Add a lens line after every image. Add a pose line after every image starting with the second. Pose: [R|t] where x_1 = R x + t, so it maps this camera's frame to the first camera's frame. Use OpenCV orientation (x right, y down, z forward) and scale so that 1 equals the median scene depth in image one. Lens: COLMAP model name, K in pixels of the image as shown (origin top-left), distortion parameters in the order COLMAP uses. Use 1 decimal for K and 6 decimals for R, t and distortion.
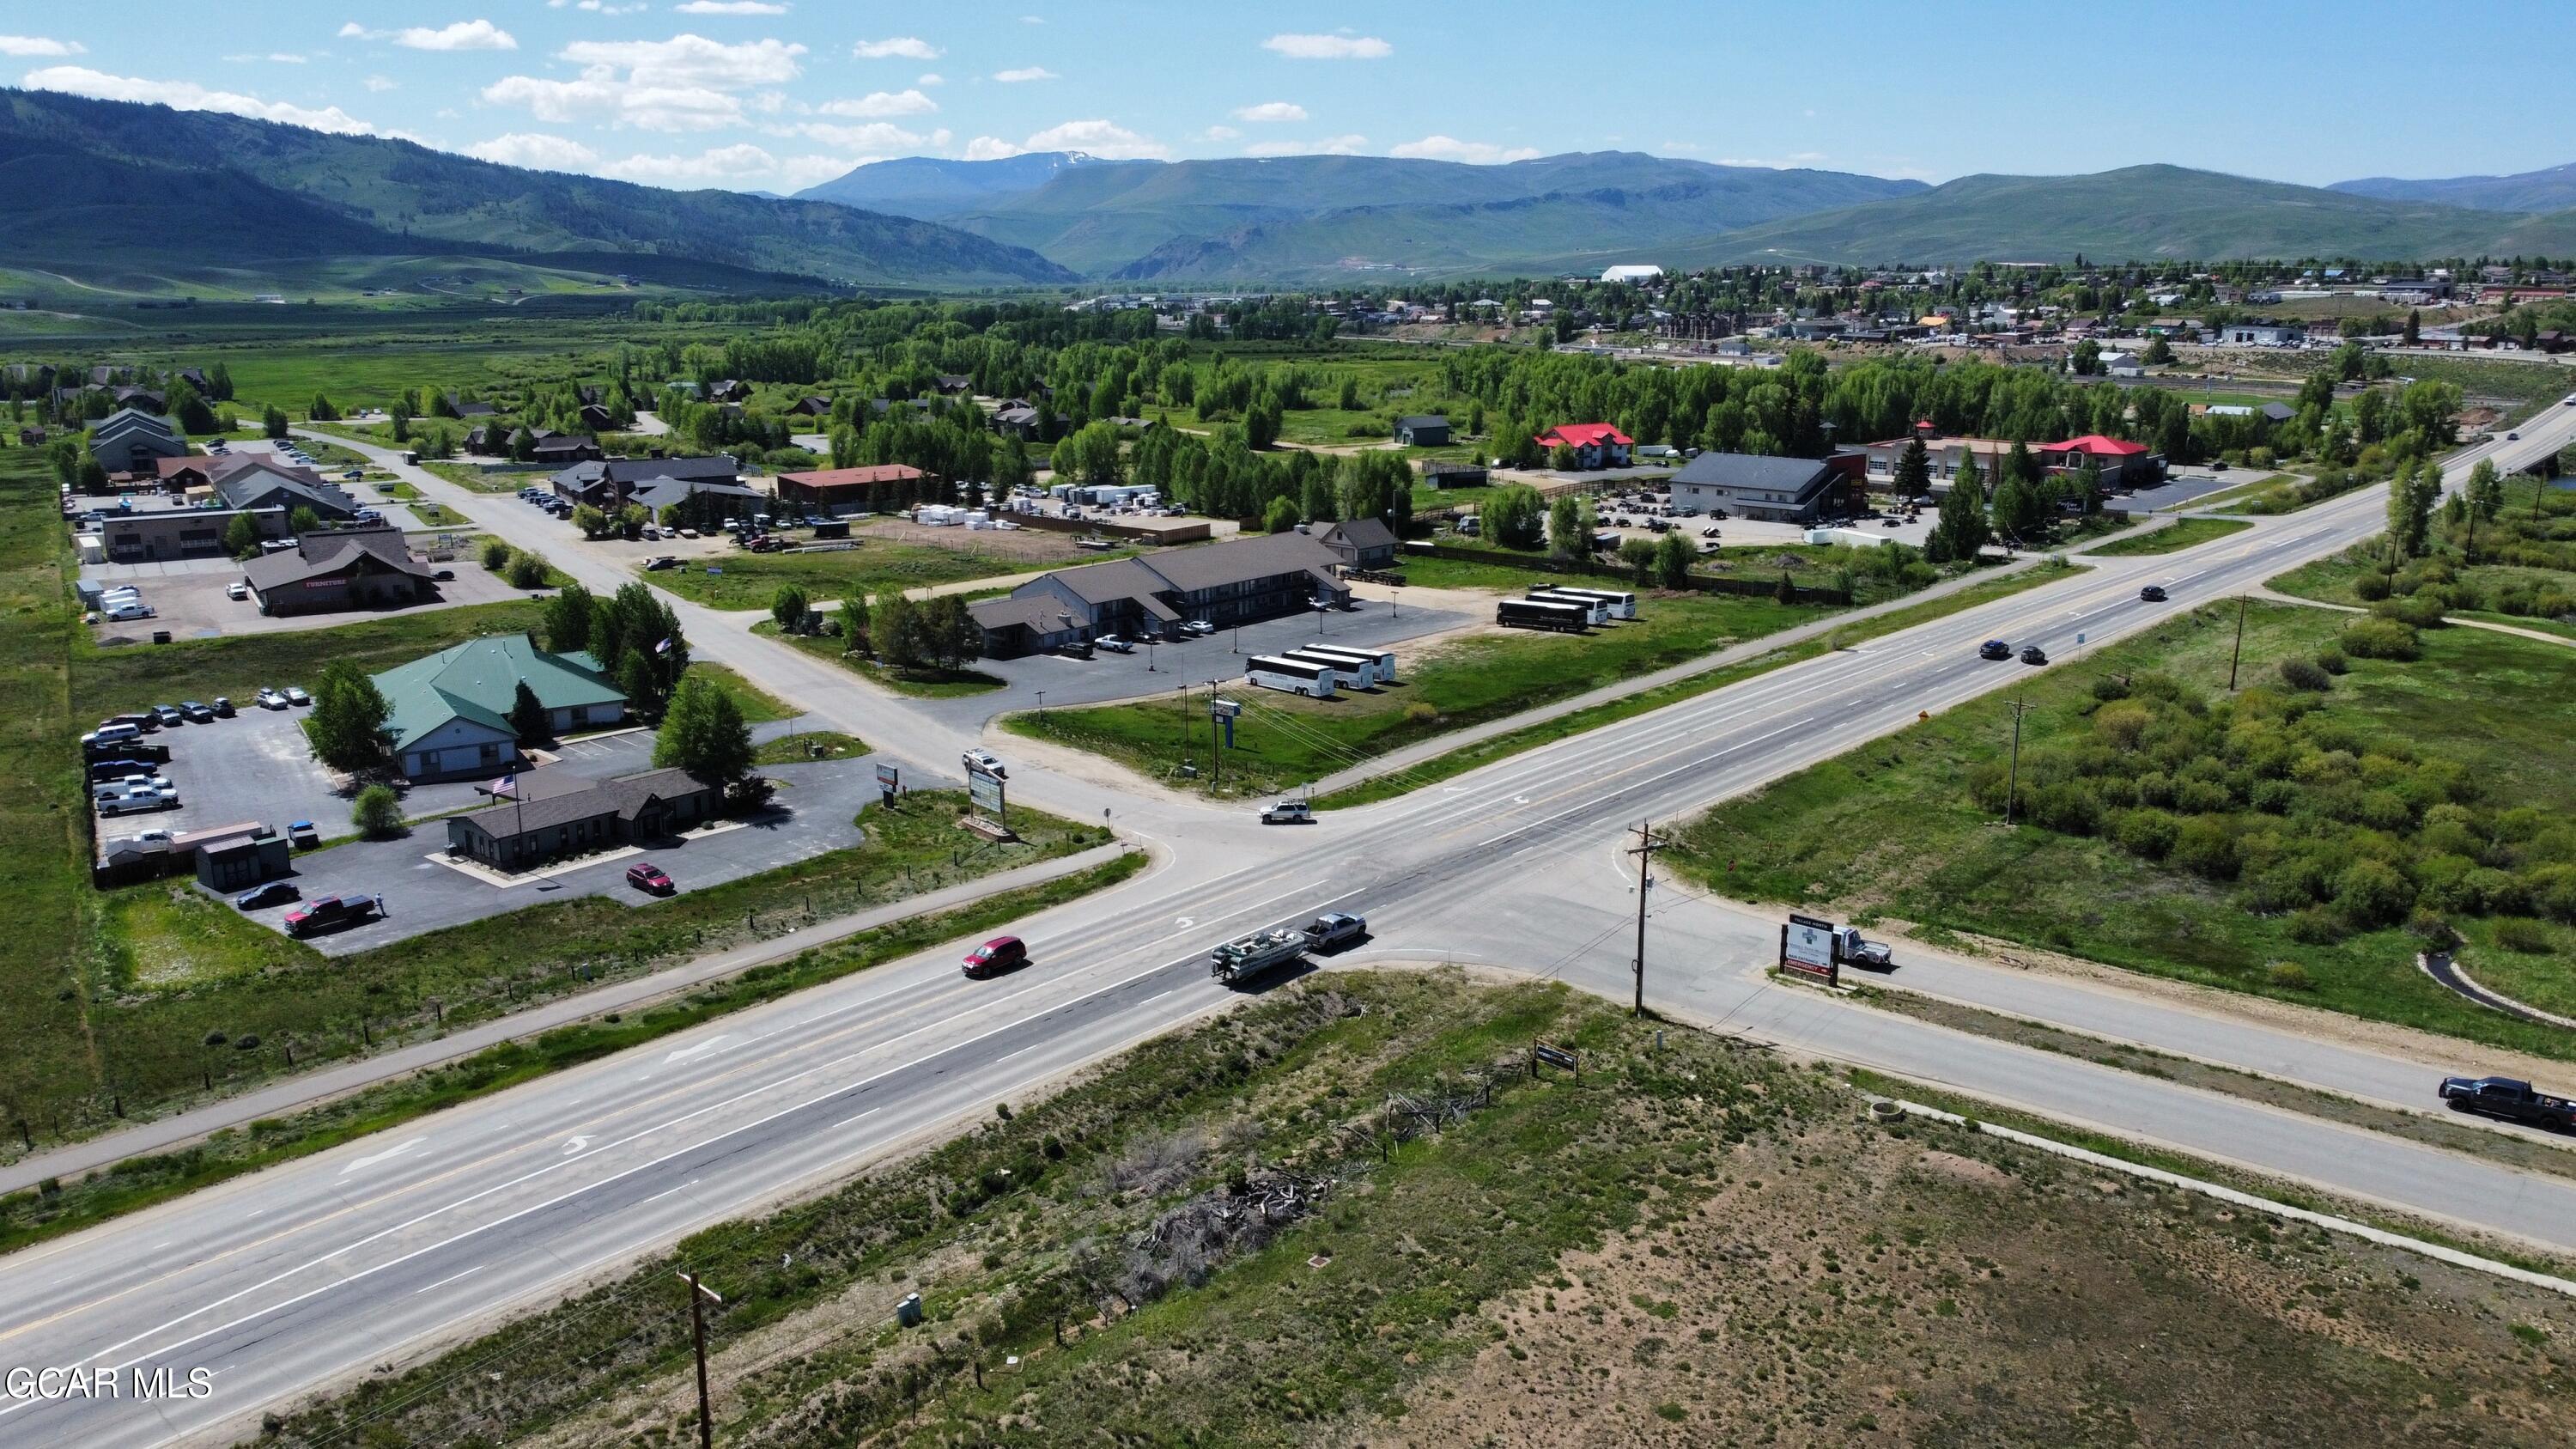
lens RADIAL K [[1954.6, 0, 1291.3], [0, 1954.6, 719.9], [0, 0, 1]] dist [0.001653, -0.004891]
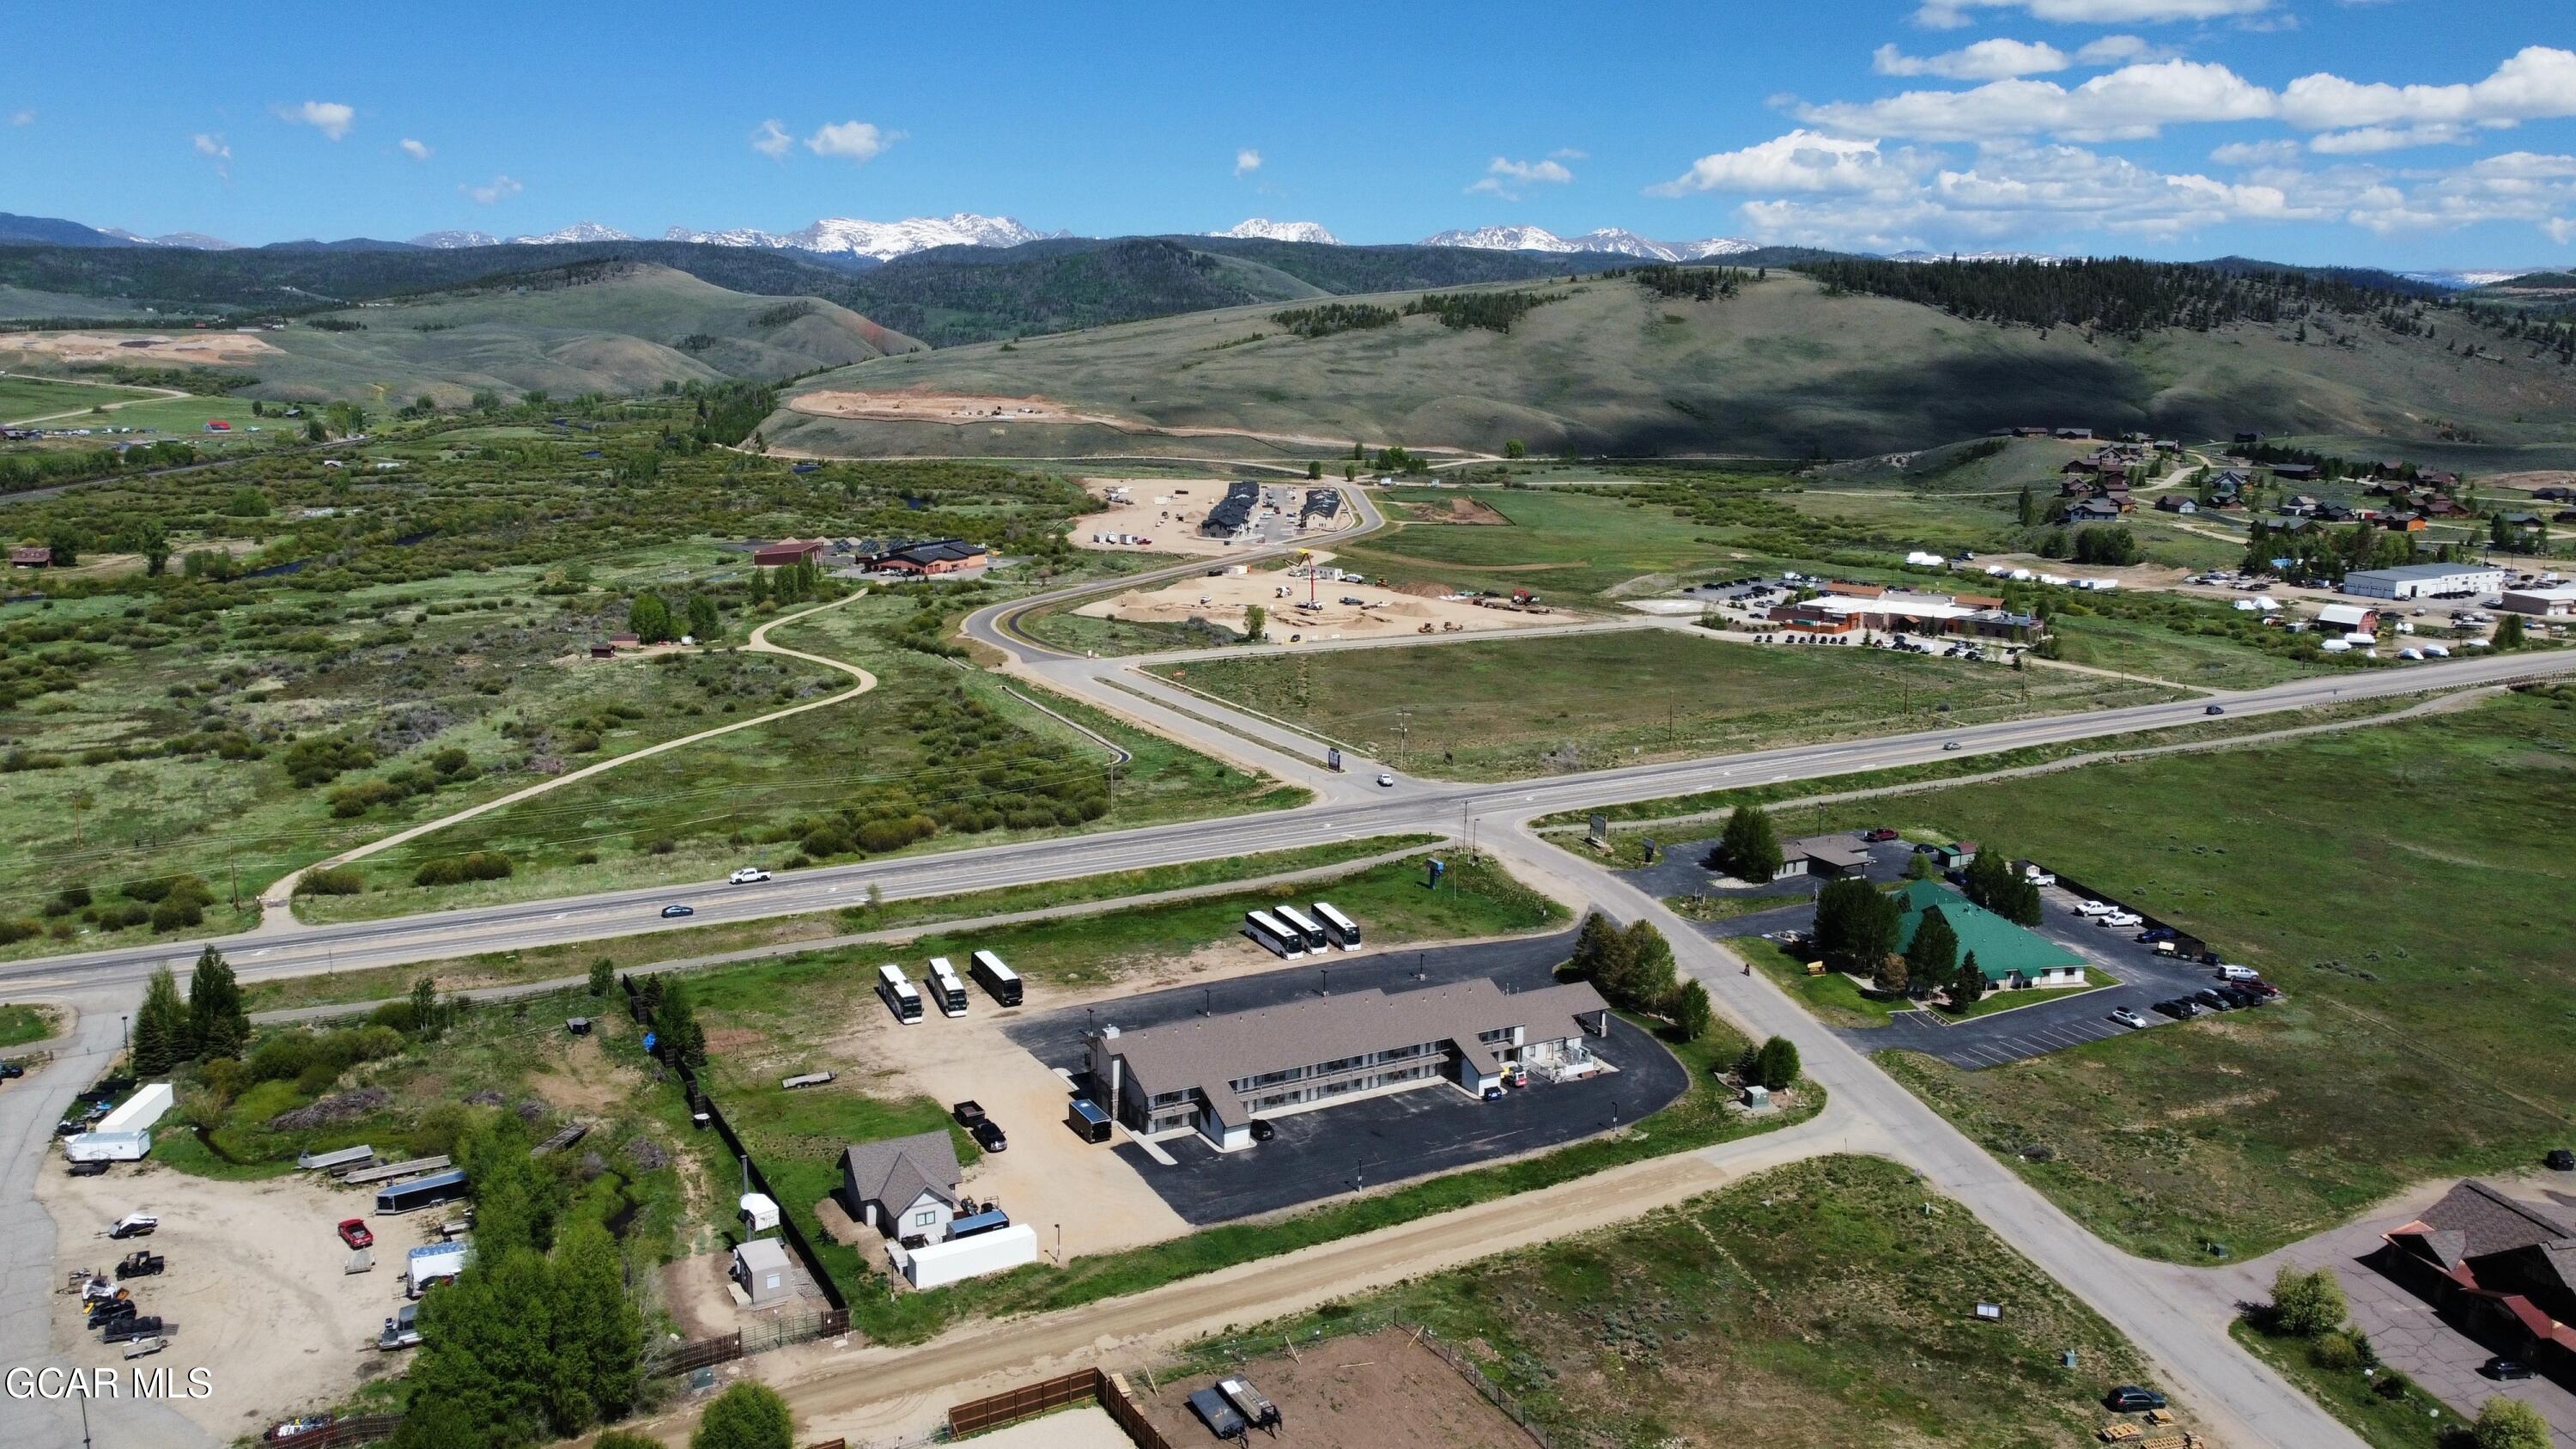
lens RADIAL K [[1954.6, 0, 1291.3], [0, 1954.6, 719.9], [0, 0, 1]] dist [0.001653, -0.004891]
pose [[-0.936946, -0.070222, 0.342346, -0.229871], [0.075294, 0.916036, 0.393965, -0.372570], [-0.341266, 0.394900, -0.852990, 1.181744]]
